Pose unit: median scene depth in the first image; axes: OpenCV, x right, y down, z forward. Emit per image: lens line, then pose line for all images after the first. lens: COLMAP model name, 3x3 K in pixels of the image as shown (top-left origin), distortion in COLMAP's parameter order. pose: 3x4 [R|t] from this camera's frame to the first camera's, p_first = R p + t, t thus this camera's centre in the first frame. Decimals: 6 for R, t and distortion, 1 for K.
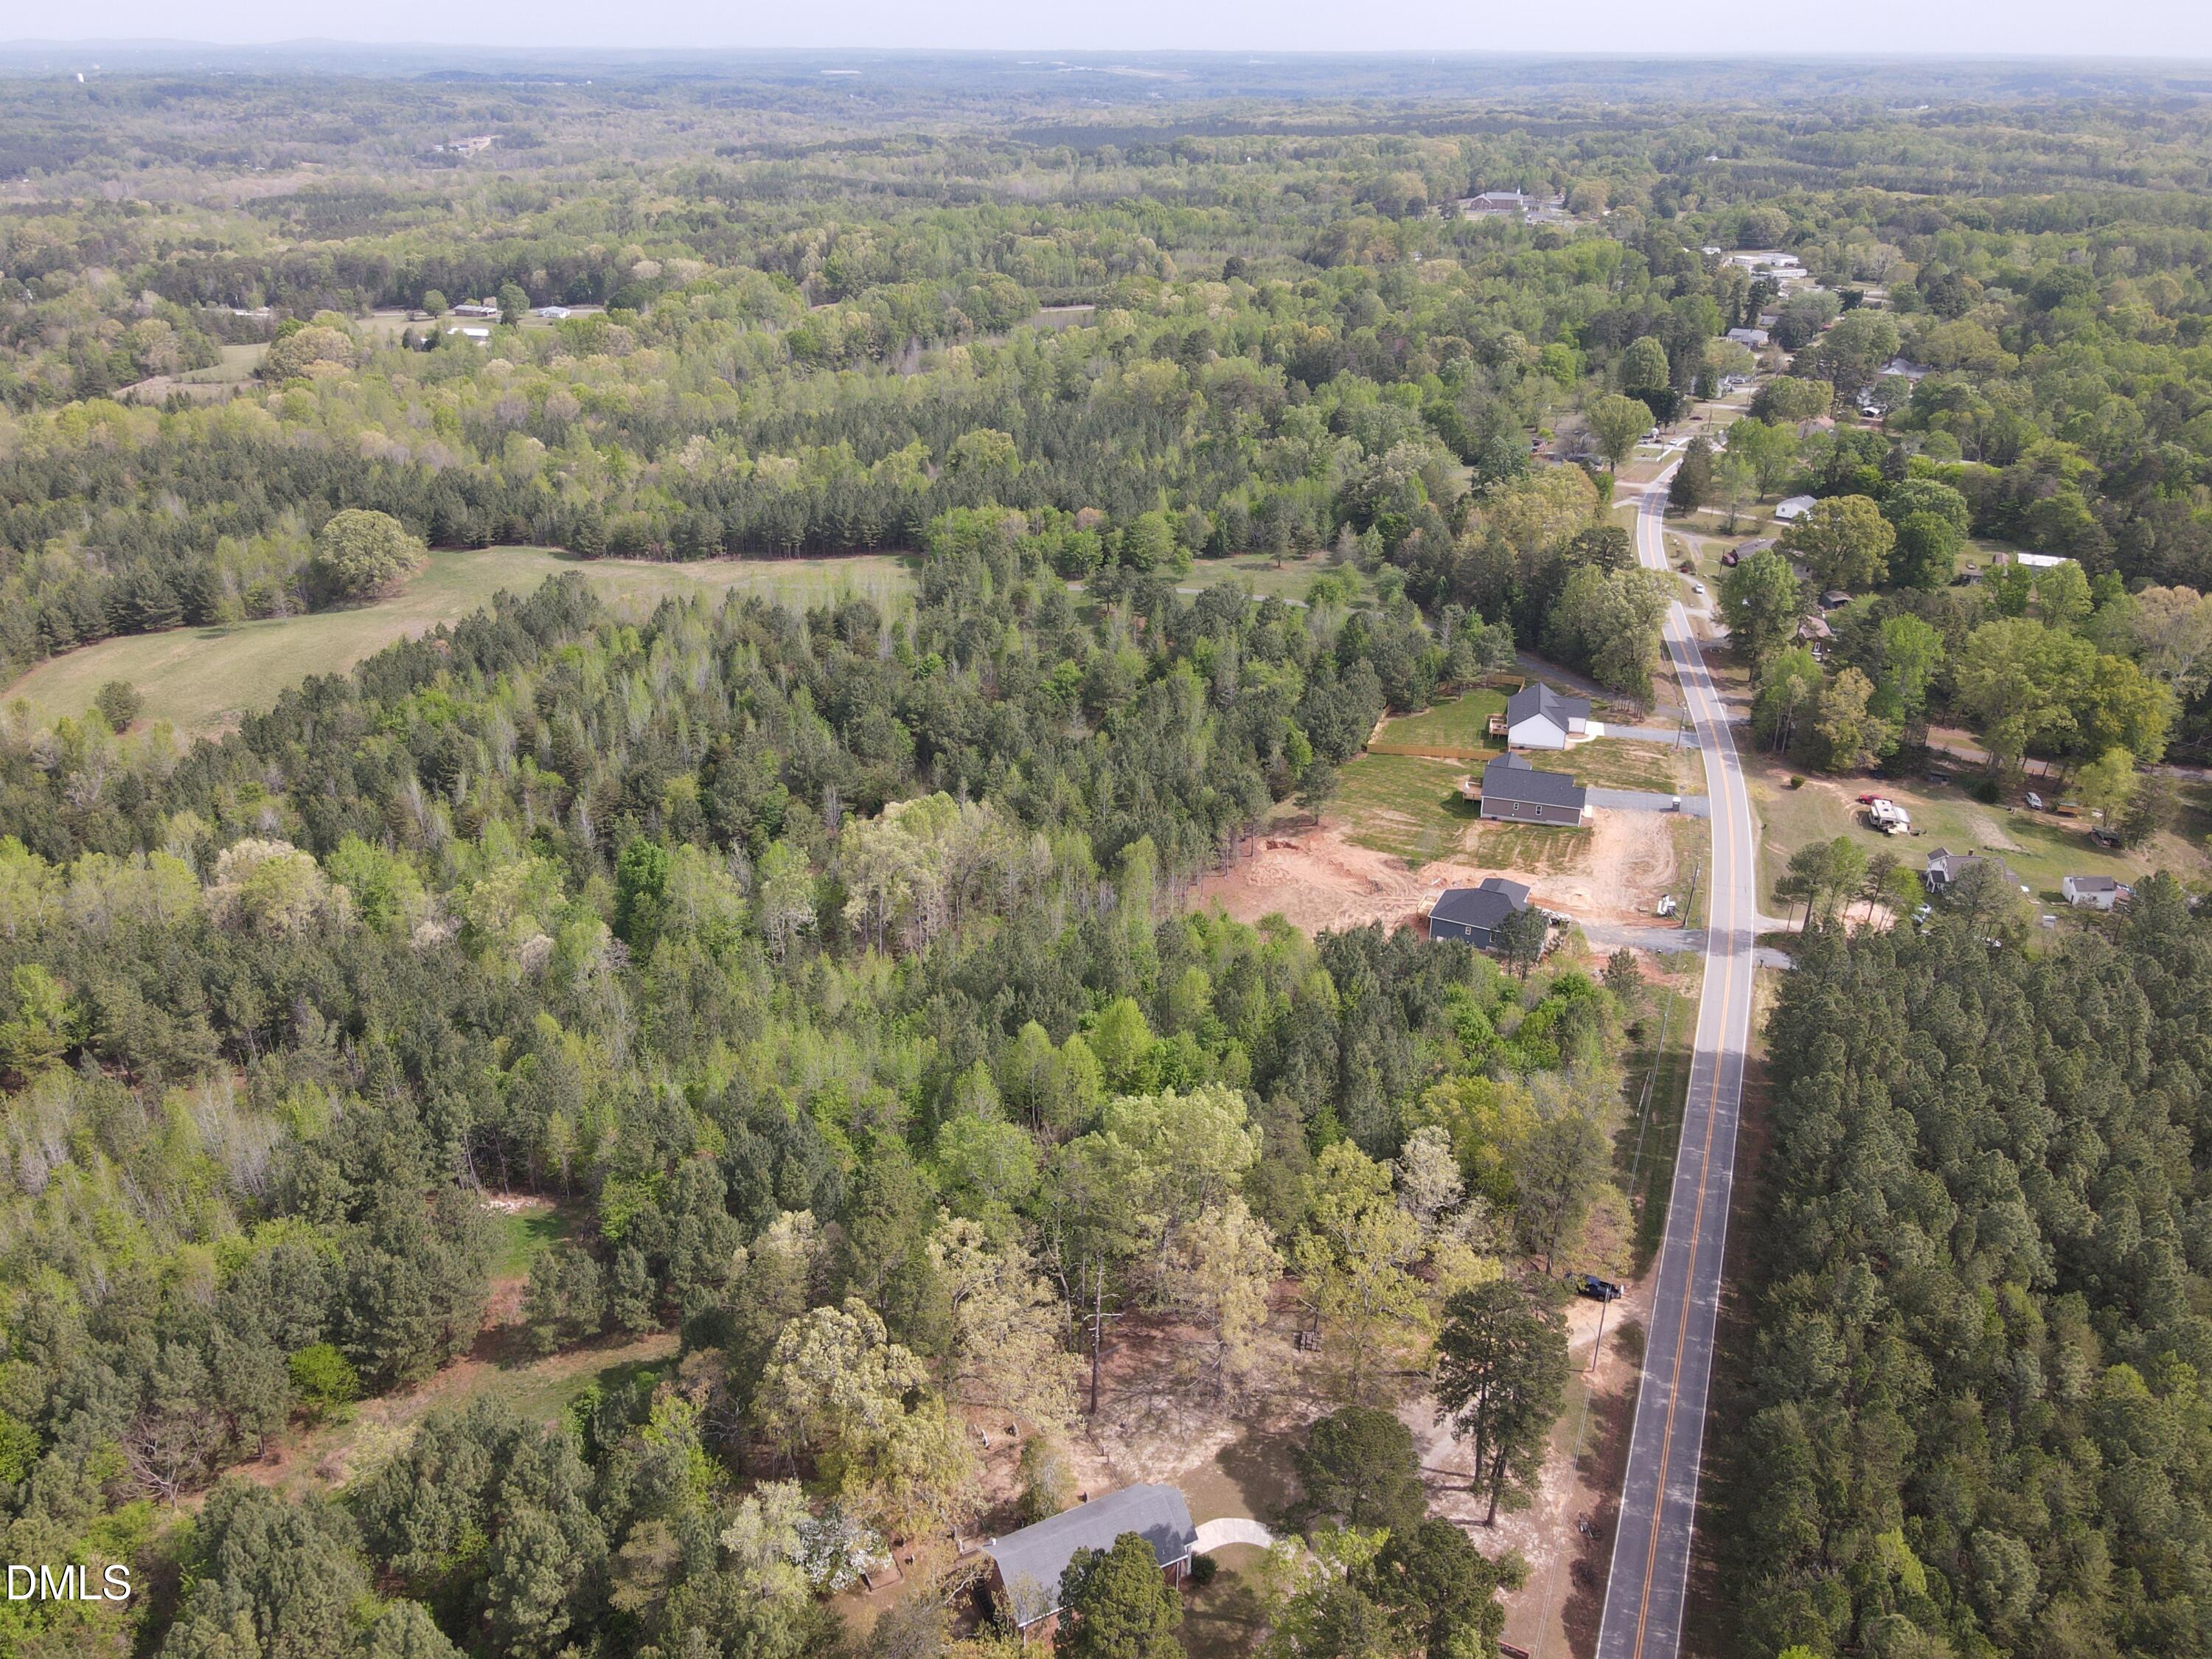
lens RADIAL K [[1607.8, 0, 1103.5], [0, 1607.8, 830.8], [0, 0, 1]] dist [0.011186, 0.006894]
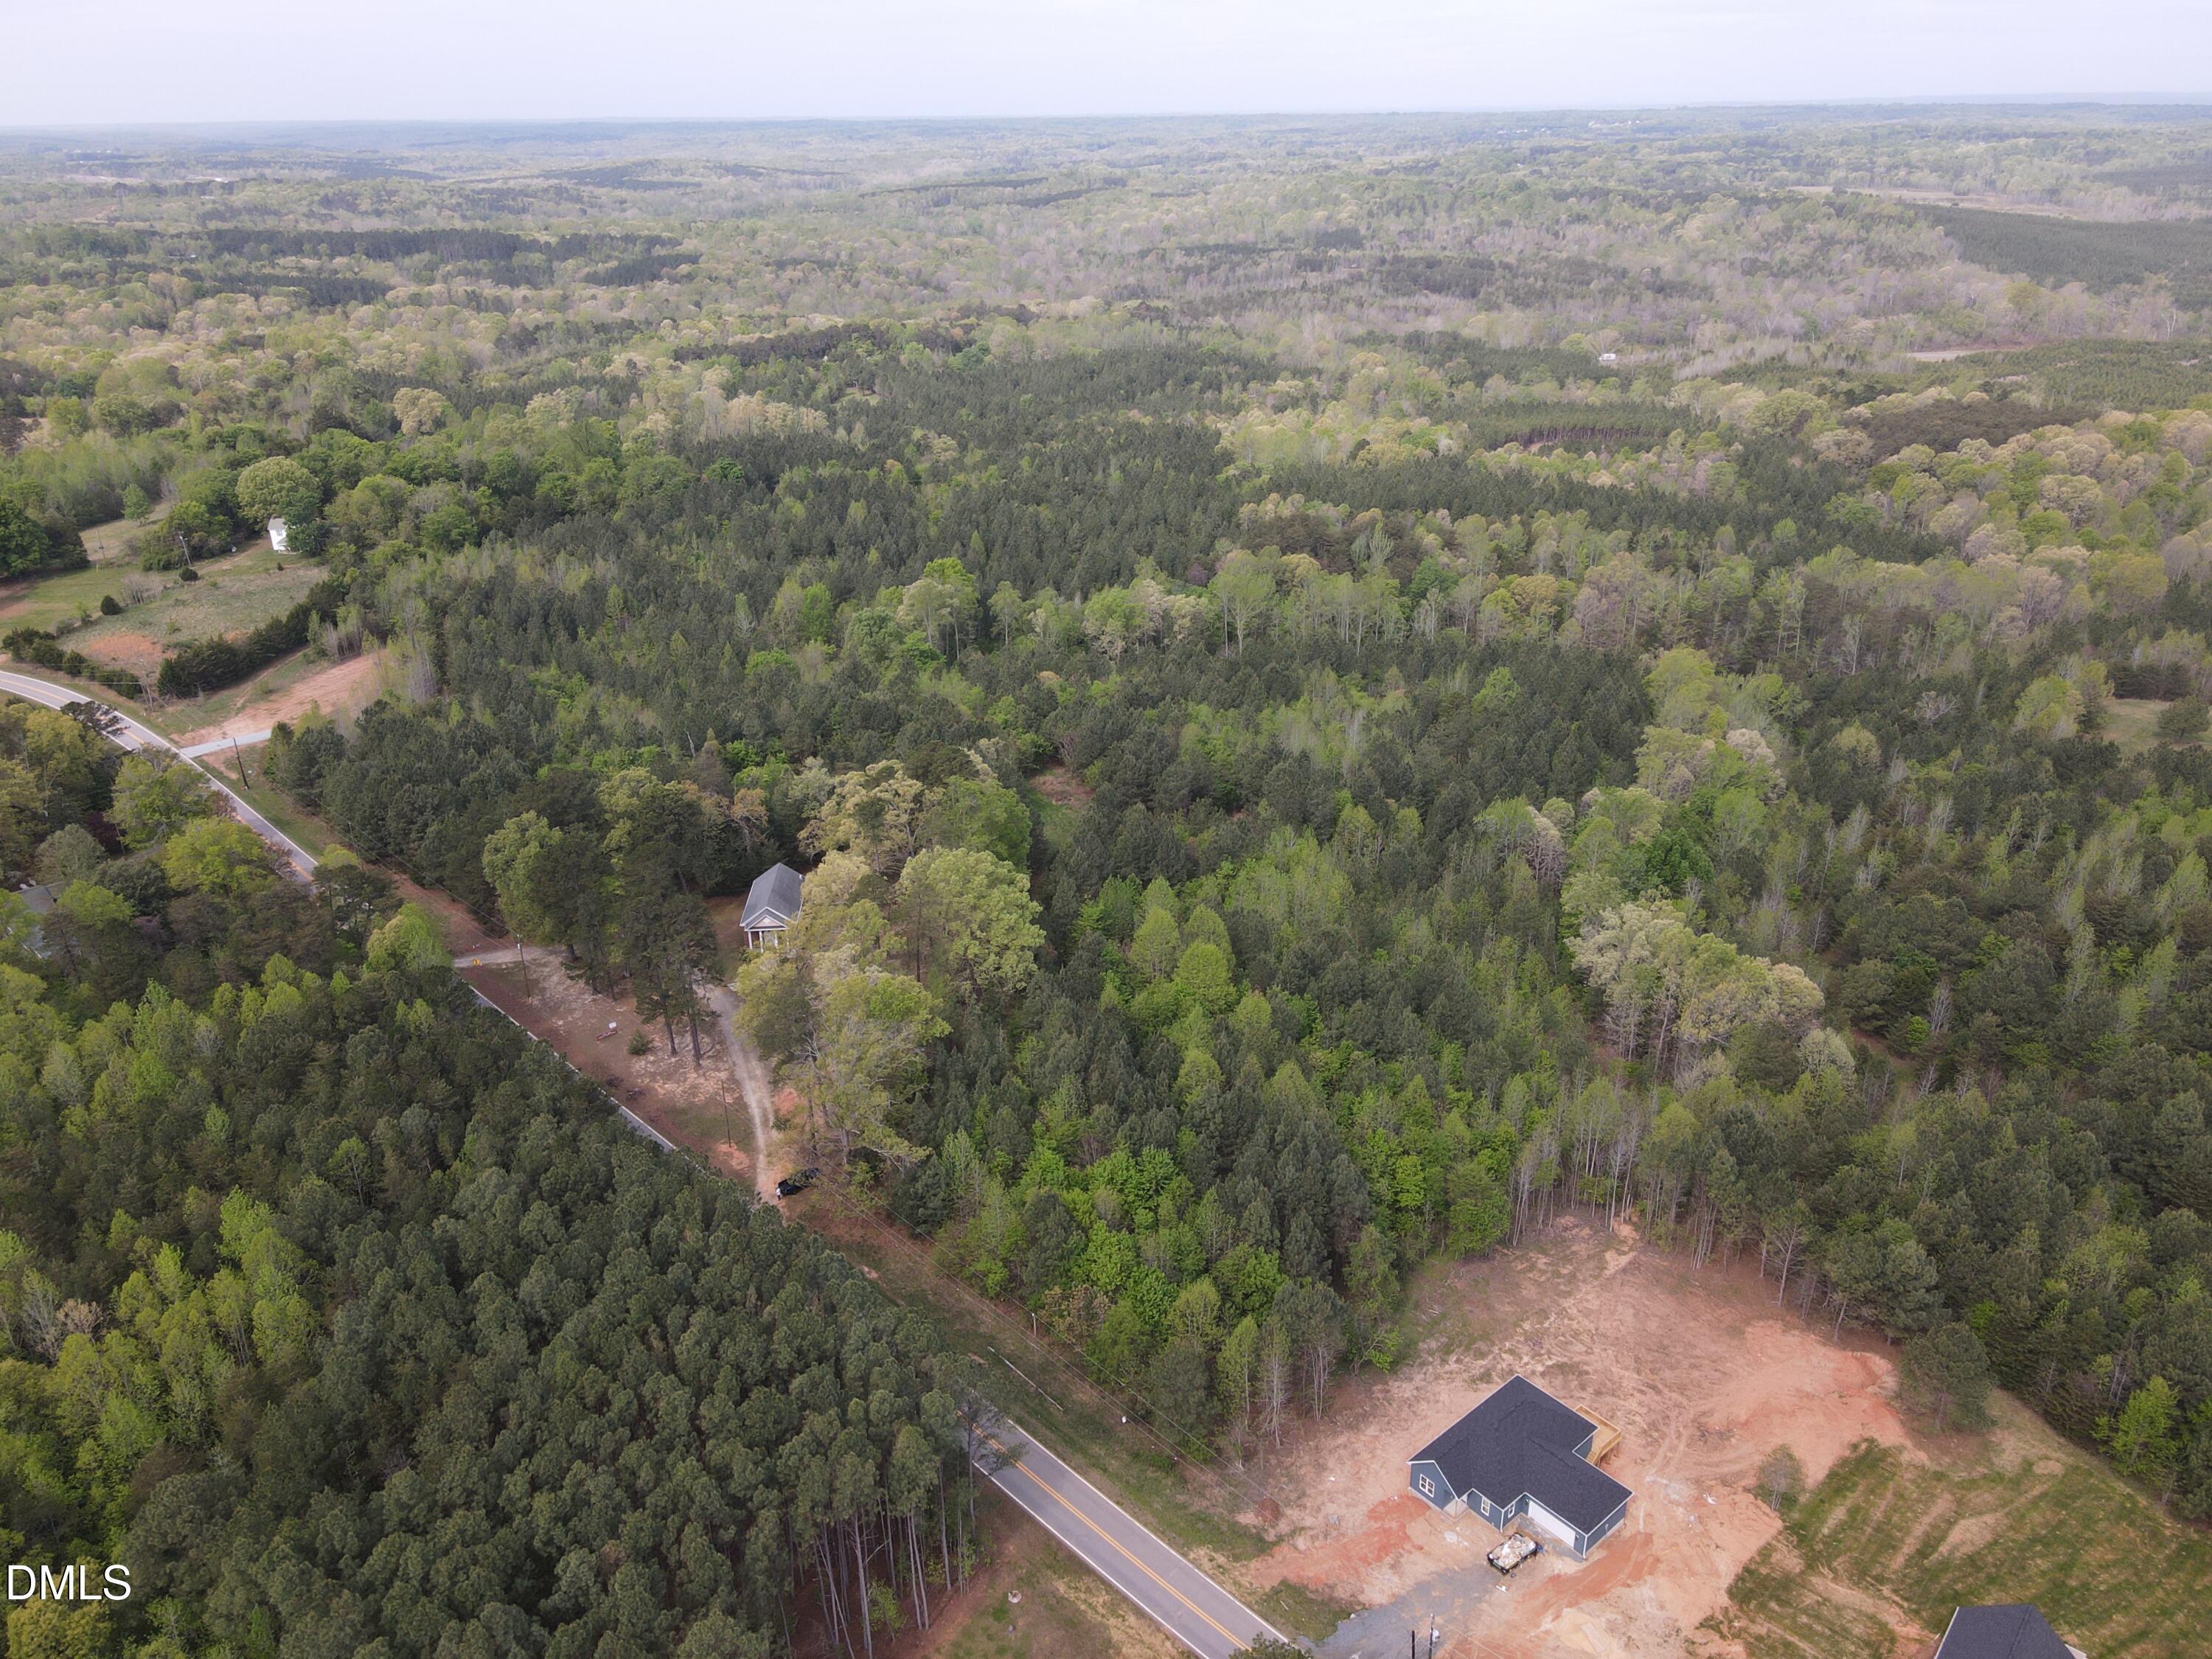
lens RADIAL K [[1607.8, 0, 1104.0], [0, 1607.8, 857.6], [0, 0, 1]] dist [0.011186, 0.006894]
pose [[-0.390530, 0.390904, -0.833475, 0.705196], [-0.392478, 0.748269, 0.534840, -0.376841], [0.832735, 0.535992, -0.138800, 0.800446]]
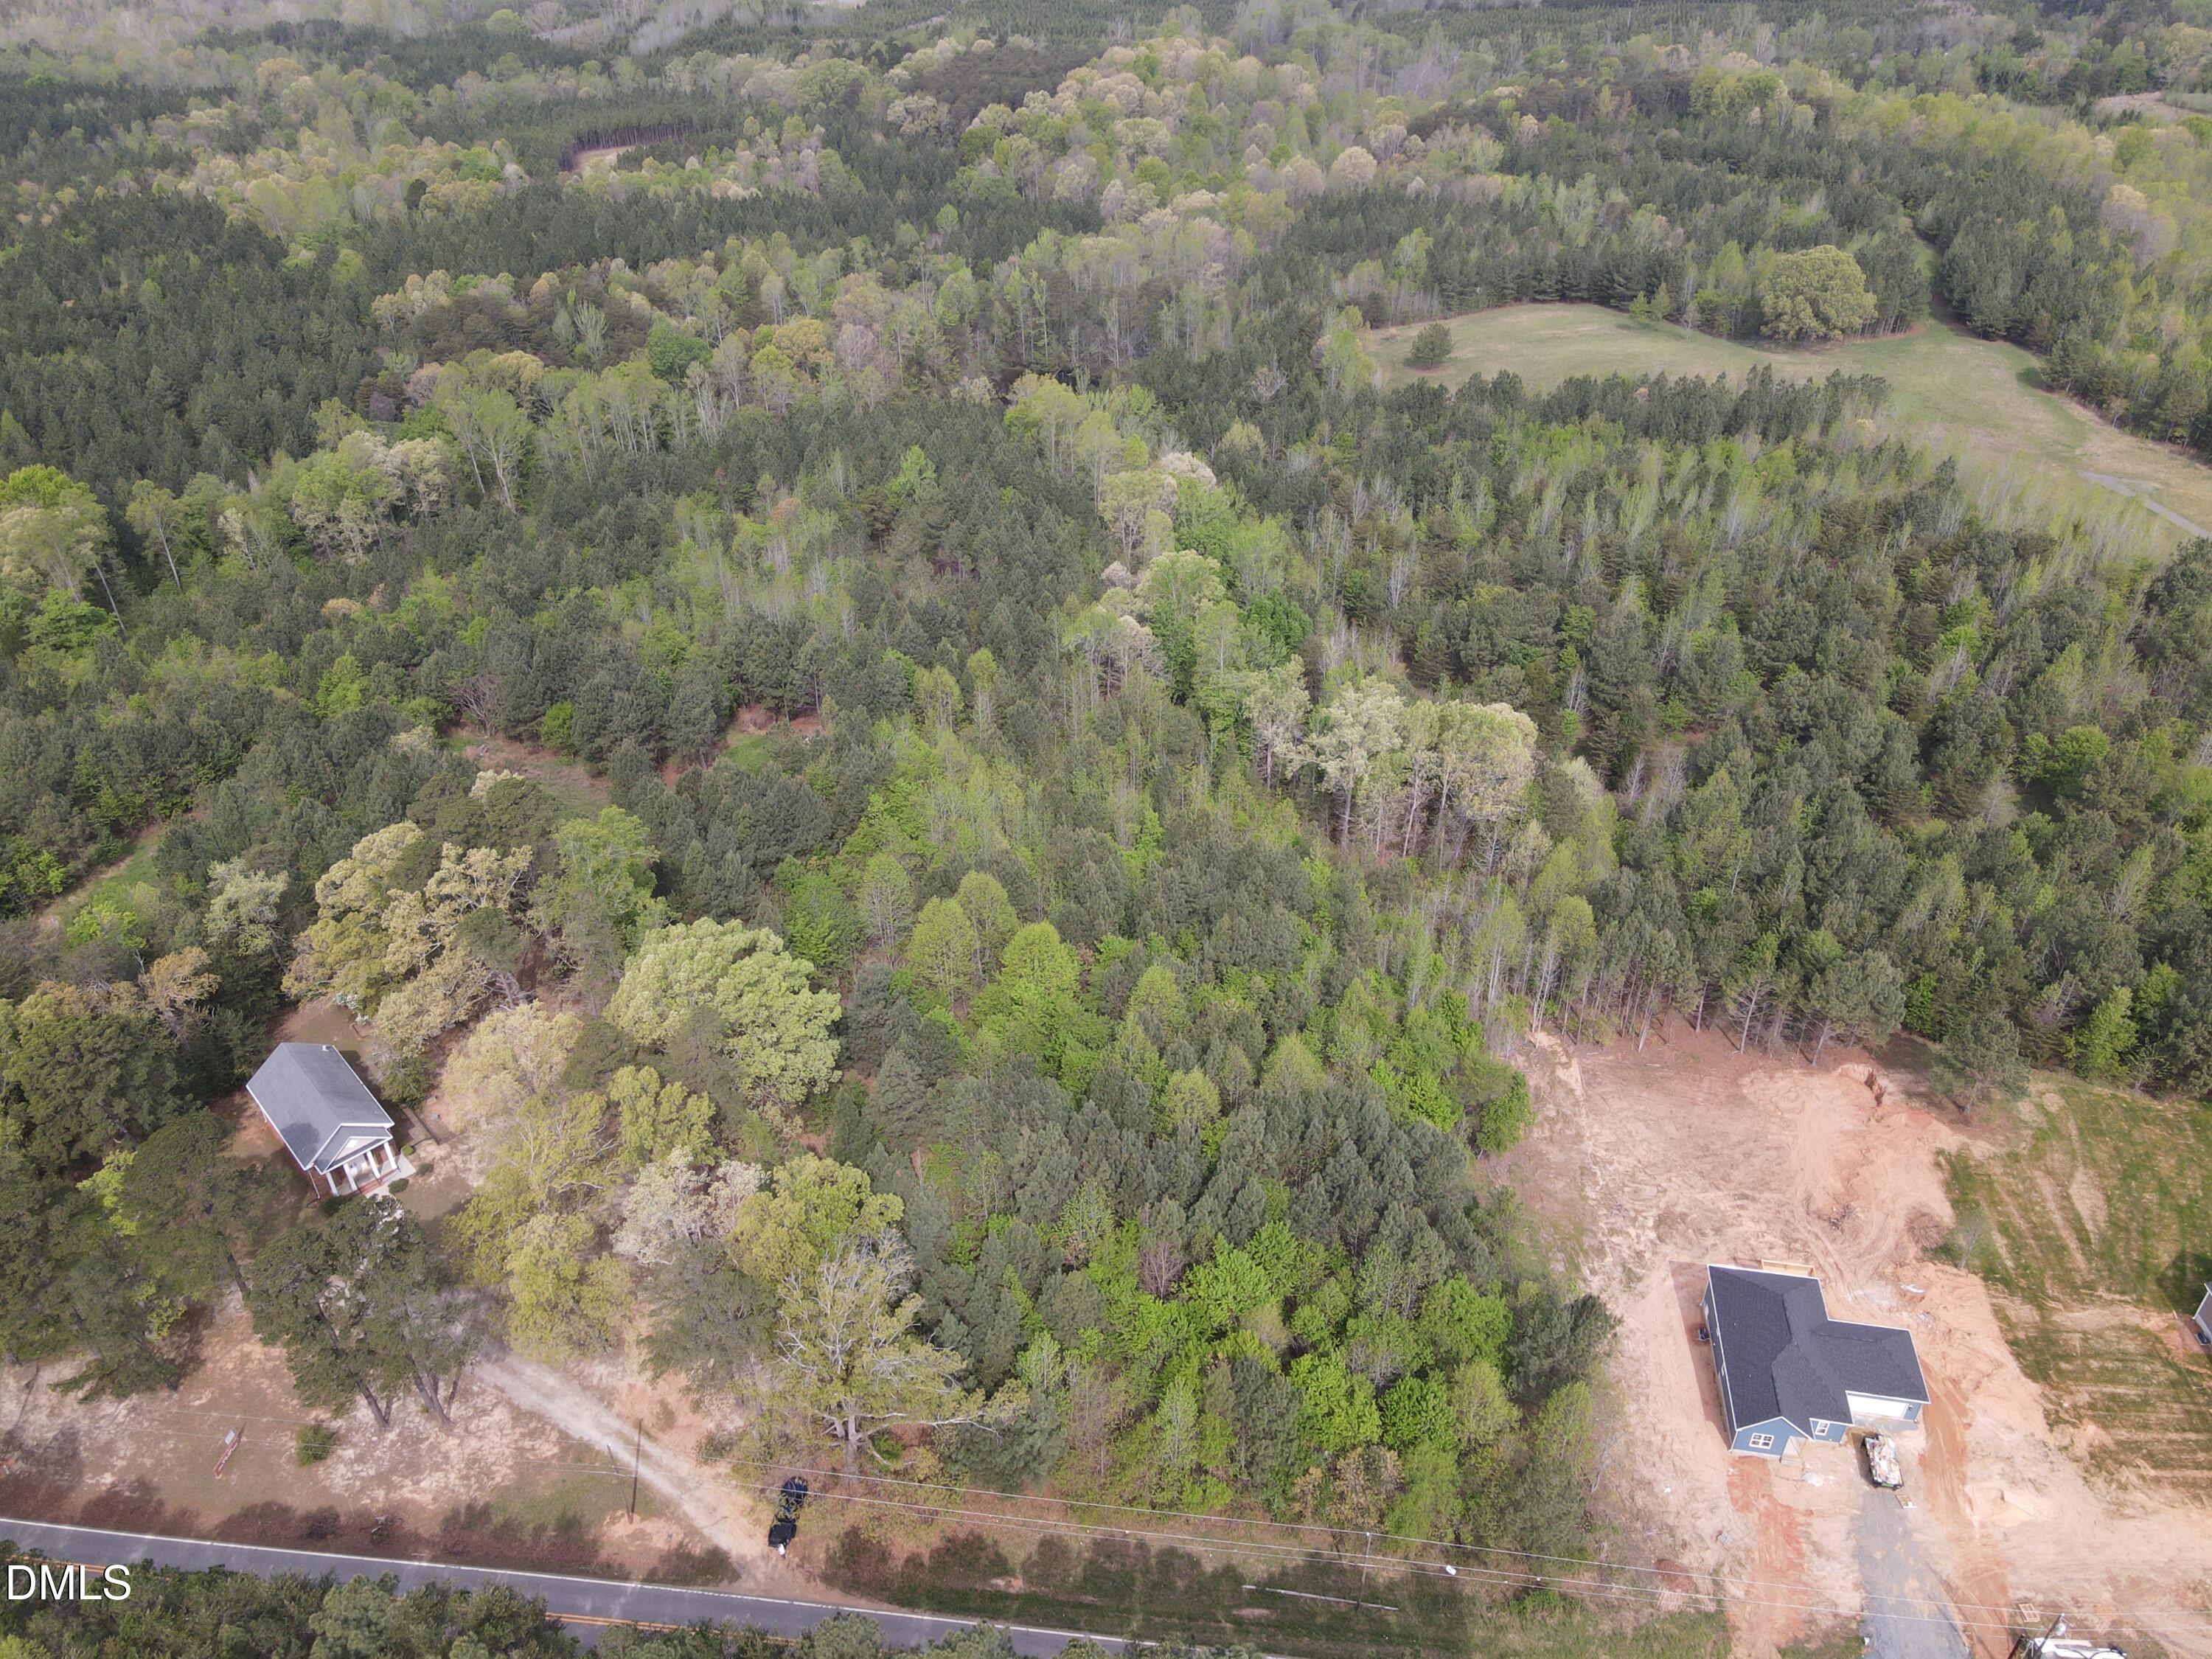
lens RADIAL K [[1607.8, 0, 1109.6], [0, 1607.8, 841.5], [0, 0, 1]] dist [0.011186, 0.006894]
pose [[0.282737, 0.548323, -0.787021, 0.501946], [-0.407854, 0.811356, 0.418756, -0.225403], [0.868168, 0.202592, 0.453036, 0.481329]]
